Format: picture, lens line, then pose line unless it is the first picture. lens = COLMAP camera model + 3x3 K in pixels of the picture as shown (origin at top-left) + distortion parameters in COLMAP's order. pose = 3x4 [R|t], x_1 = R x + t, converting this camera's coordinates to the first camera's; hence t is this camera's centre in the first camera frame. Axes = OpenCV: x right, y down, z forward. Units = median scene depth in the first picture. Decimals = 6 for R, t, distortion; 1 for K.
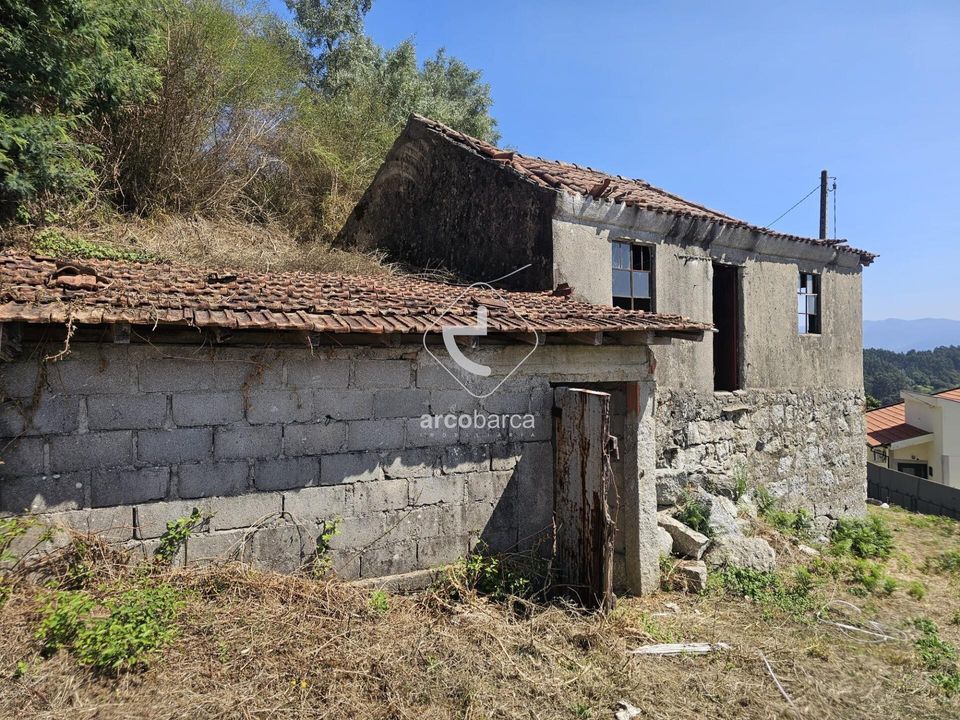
lens RADIAL K [[640.7, 0, 476.6], [0, 640.7, 366.2], [0, 0, 1]] dist [0.040179, -0.004827]
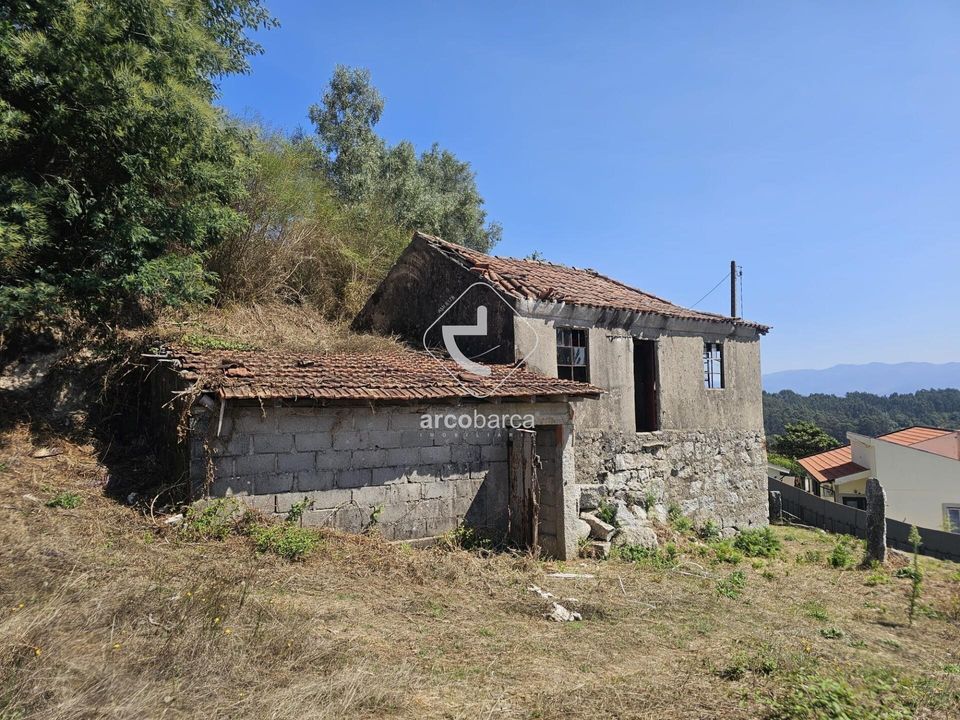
lens RADIAL K [[640.7, 0, 489.6], [0, 640.7, 360.5], [0, 0, 1]] dist [0.040179, -0.004827]
pose [[0.999497, -0.005299, 0.031263, 0.013949], [0.007761, 0.996832, -0.079156, -0.007760], [-0.030745, 0.079359, 0.996372, -0.426274]]
